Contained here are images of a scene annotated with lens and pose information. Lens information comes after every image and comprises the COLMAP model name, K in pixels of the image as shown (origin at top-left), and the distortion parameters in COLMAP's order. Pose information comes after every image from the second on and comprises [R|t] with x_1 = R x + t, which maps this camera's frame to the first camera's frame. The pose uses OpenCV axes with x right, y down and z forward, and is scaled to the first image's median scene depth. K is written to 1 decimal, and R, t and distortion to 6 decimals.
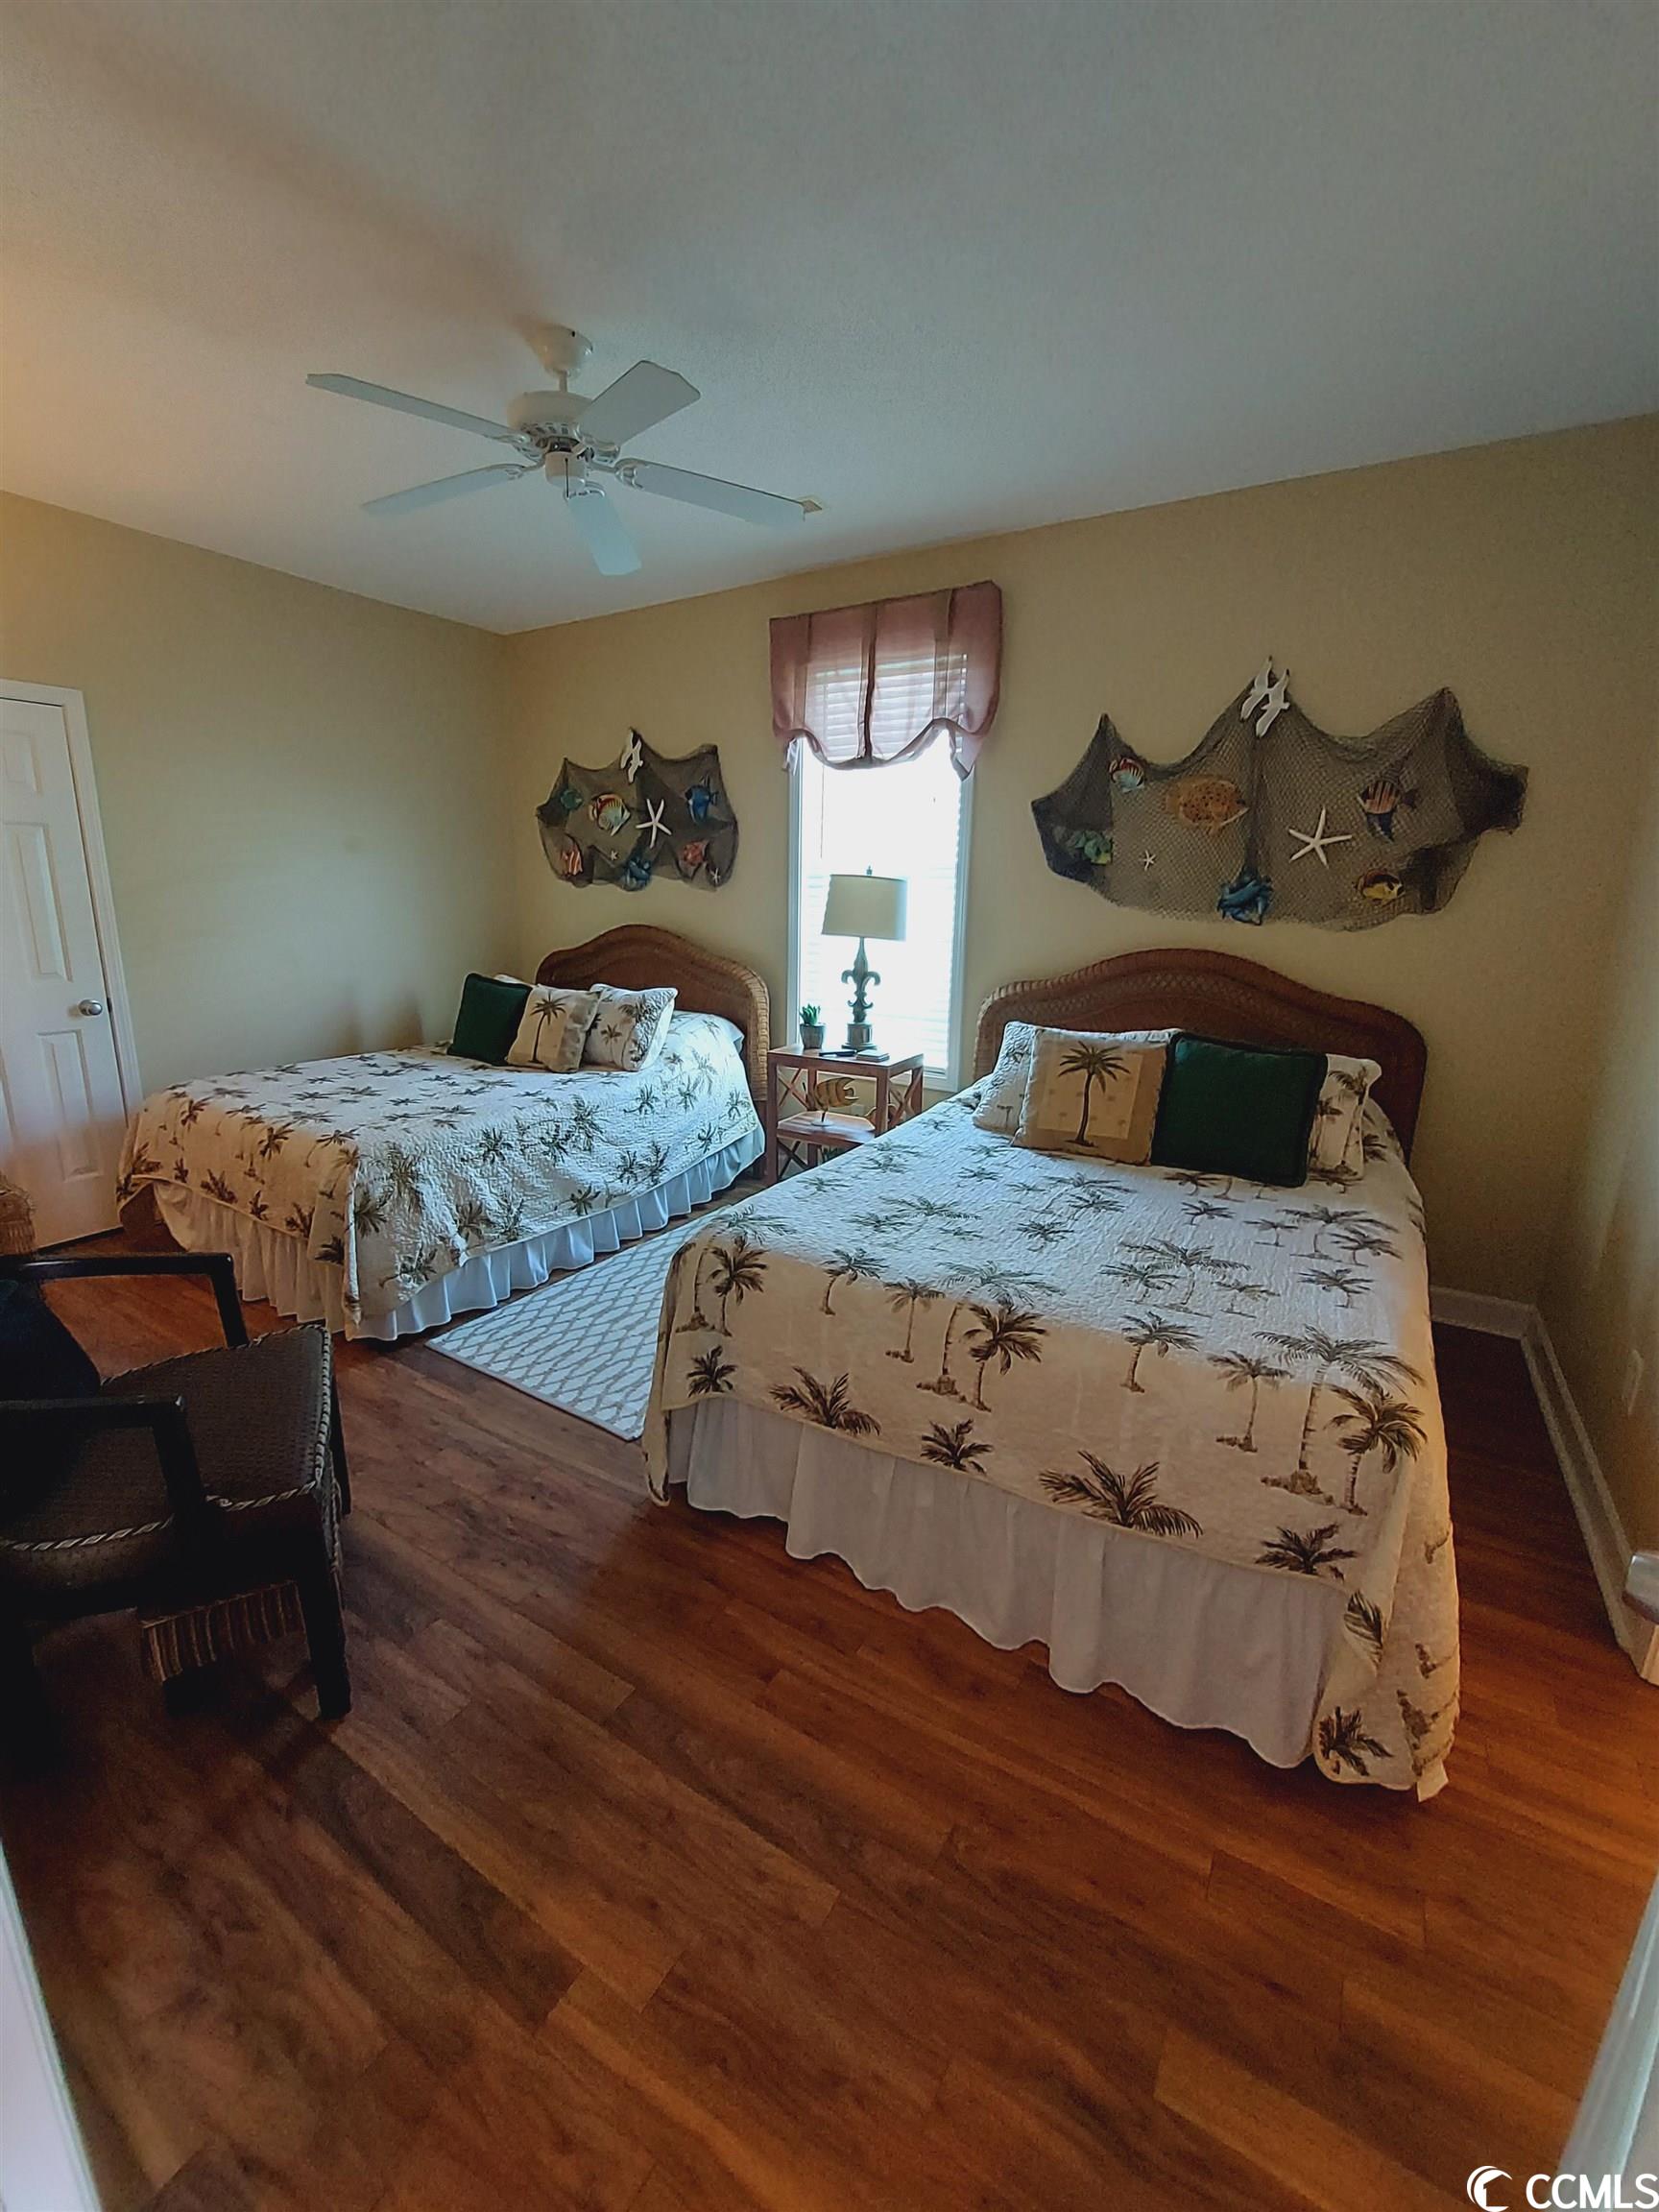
lens RADIAL K [[882.1, 0, 816.5], [0, 882.1, 1092.9], [0, 0, 1]] dist [-0.019801, -0.000091]
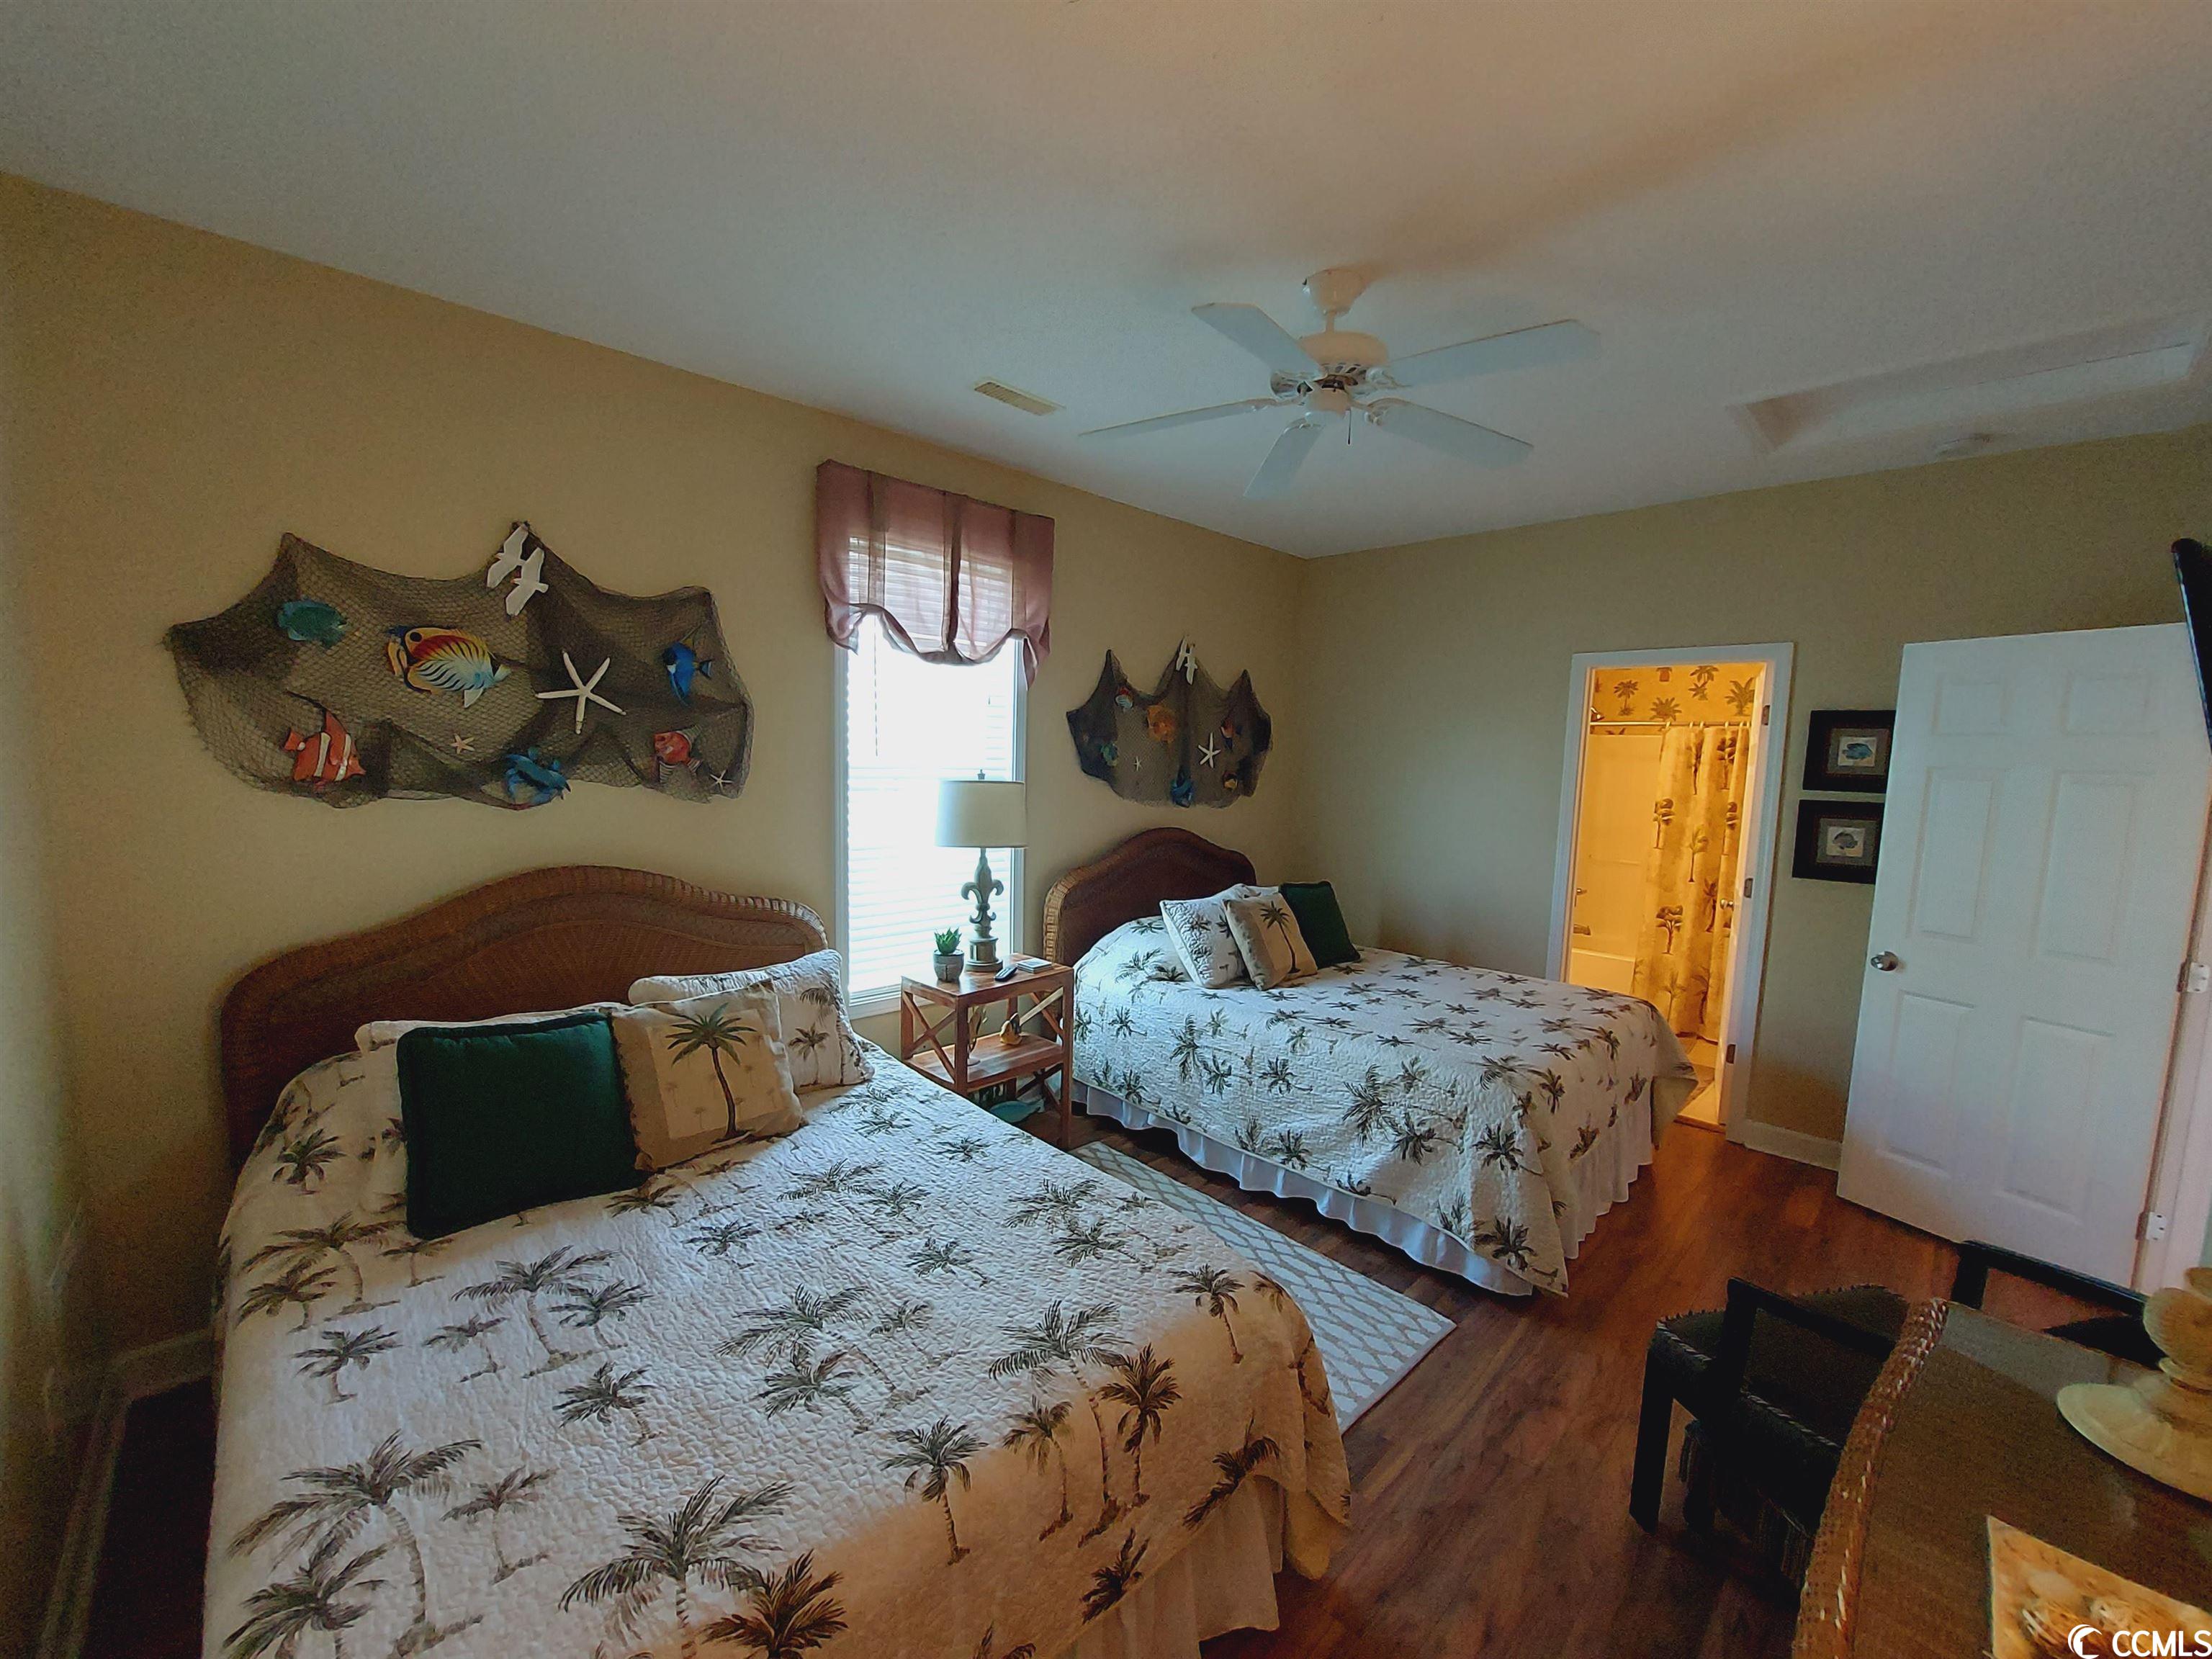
lens RADIAL K [[882.1, 0, 1094.3], [0, 882.1, 844.6], [0, 0, 1]] dist [-0.019801, -0.000091]
pose [[0.245544, -0.107051, 0.963456, -0.932446], [0.200361, 0.978027, 0.057606, -0.240501], [-0.948453, 0.178895, 0.261598, 0.751689]]
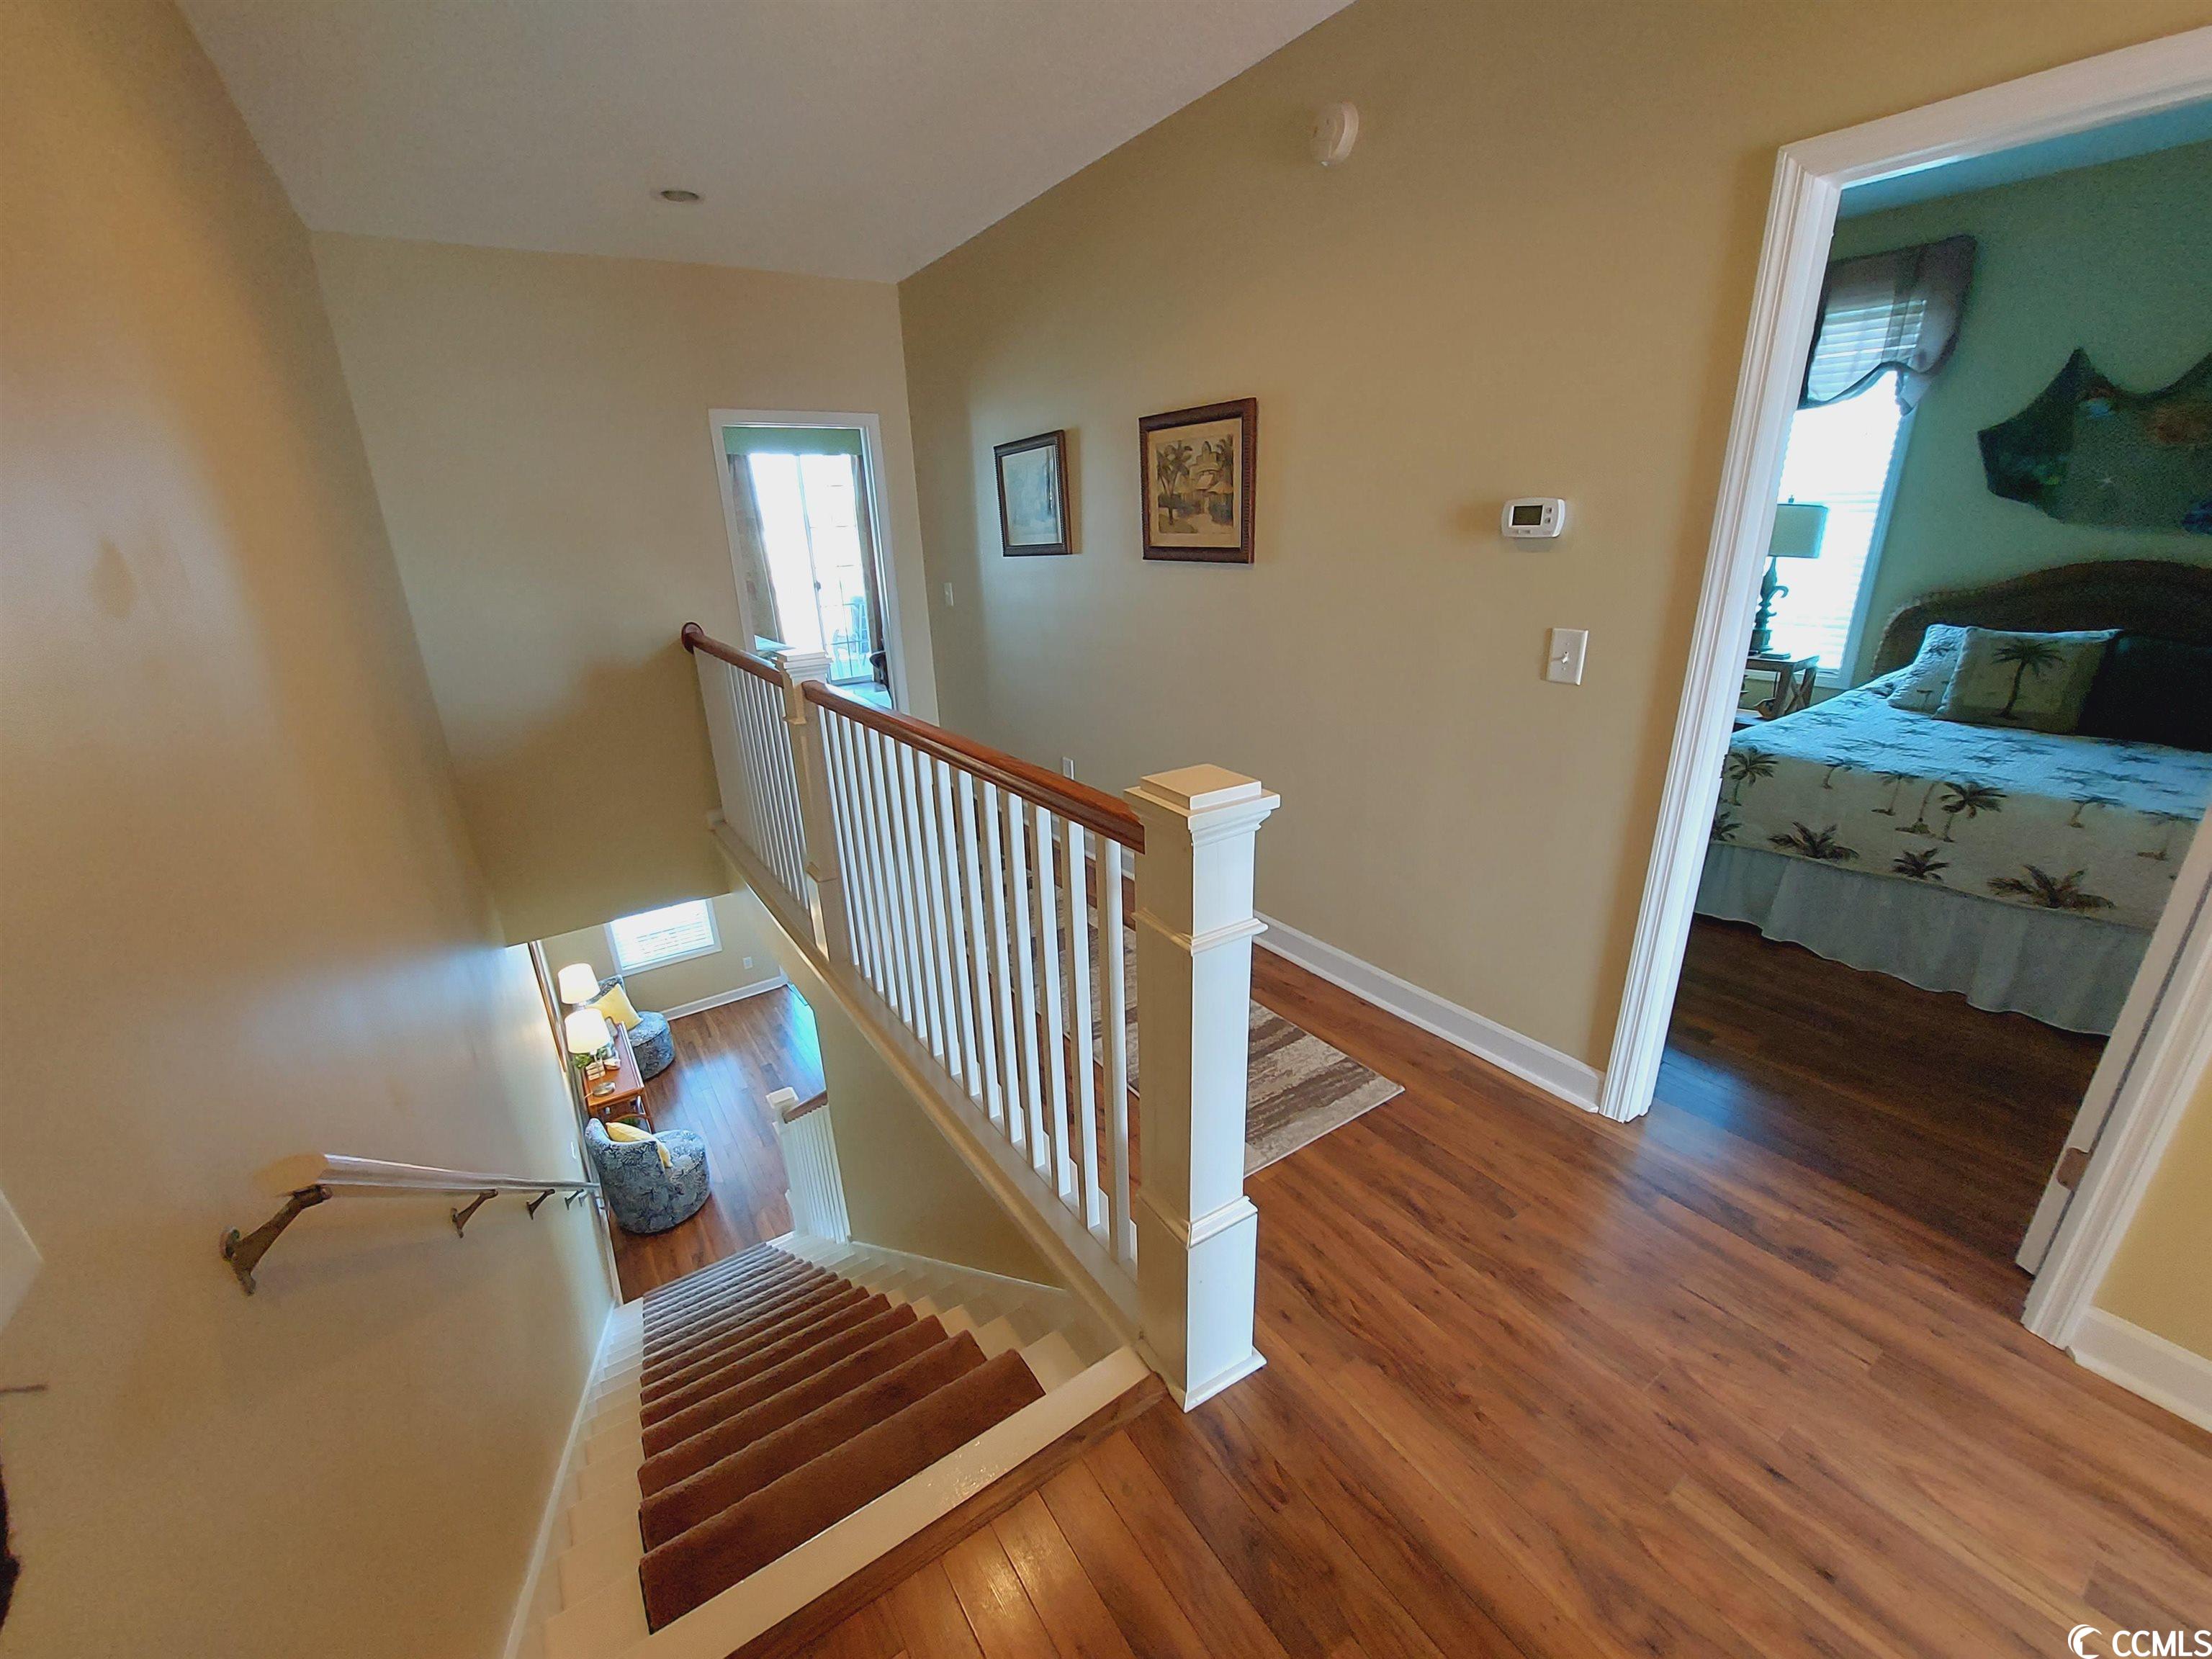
lens RADIAL K [[882.1, 0, 1094.3], [0, 882.1, 844.6], [0, 0, 1]] dist [-0.019801, -0.000091]
pose [[0.906345, 0.100850, -0.410326, -0.306815], [-0.045472, 0.988739, 0.142573, 0.100988], [0.420084, -0.110562, 0.900725, -0.592765]]
